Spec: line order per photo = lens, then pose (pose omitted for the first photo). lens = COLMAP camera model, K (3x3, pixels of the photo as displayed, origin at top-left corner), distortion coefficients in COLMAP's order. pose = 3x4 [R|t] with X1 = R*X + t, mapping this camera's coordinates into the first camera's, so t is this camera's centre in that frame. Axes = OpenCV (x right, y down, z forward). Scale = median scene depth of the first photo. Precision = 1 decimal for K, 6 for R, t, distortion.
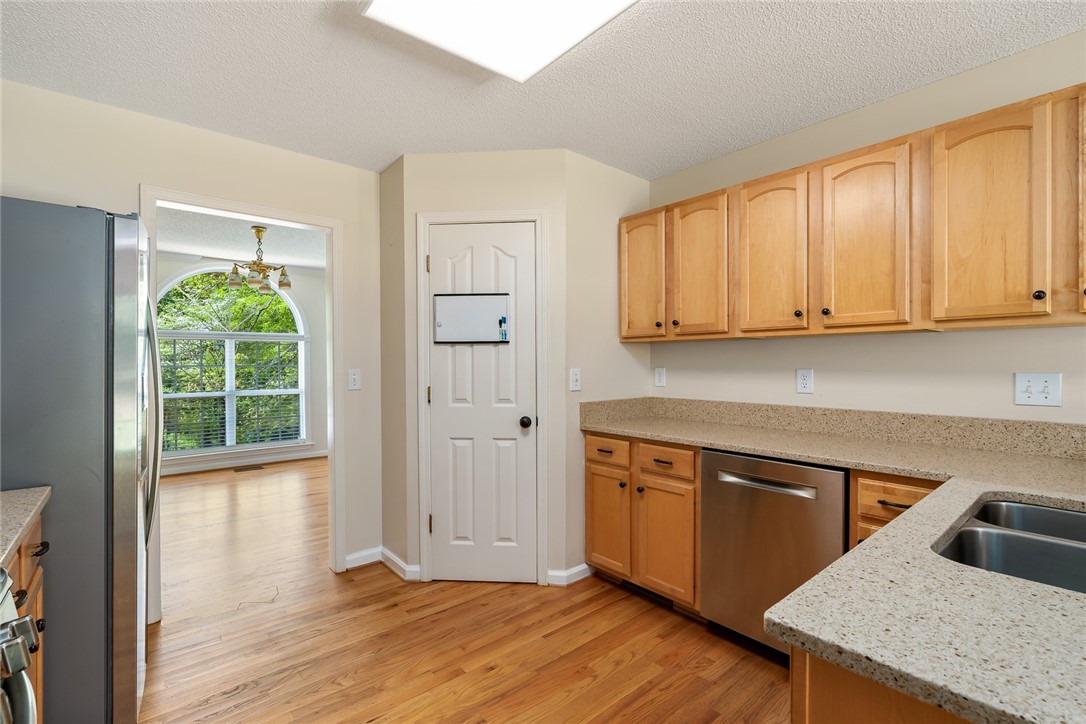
lens RADIAL K [[486.5, 0, 547.2], [0, 486.5, 364.8], [0, 0, 1]] dist [-0.006678, 0.002095]
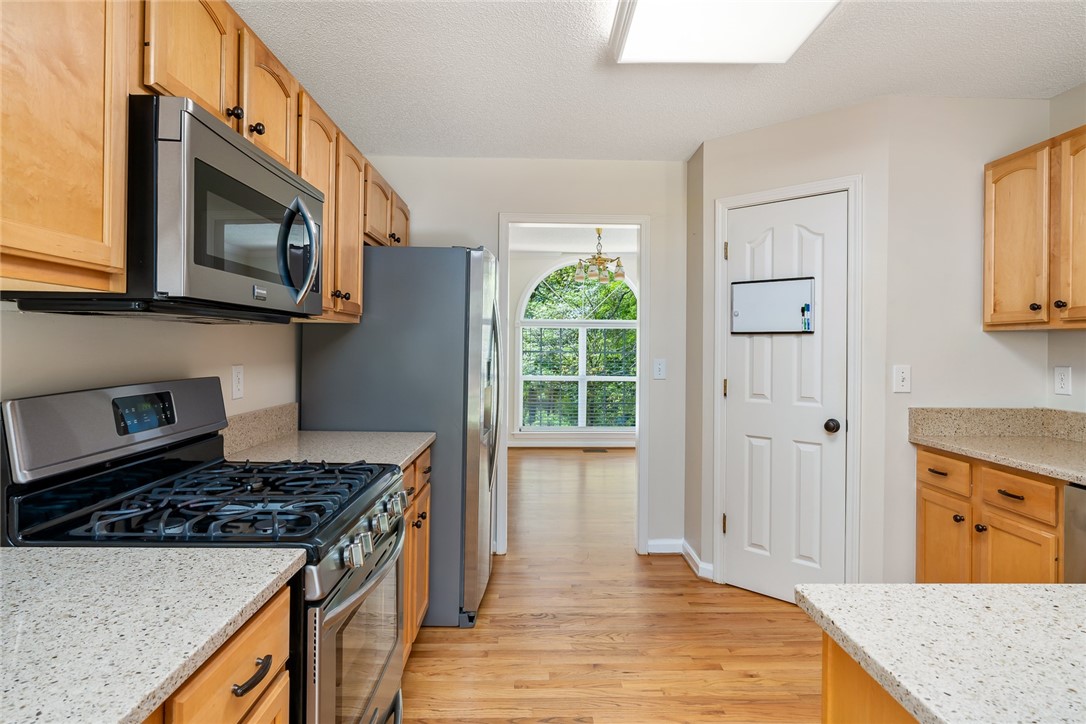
lens RADIAL K [[583.5, 0, 555.3], [0, 583.5, 341.0], [0, 0, 1]] dist [-0.002691, 0.003252]
pose [[0.787971, 0.004677, -0.615695, 0.199758], [-0.015796, 0.999796, -0.012621, -0.010526], [0.615510, 0.019670, 0.787884, -0.110305]]
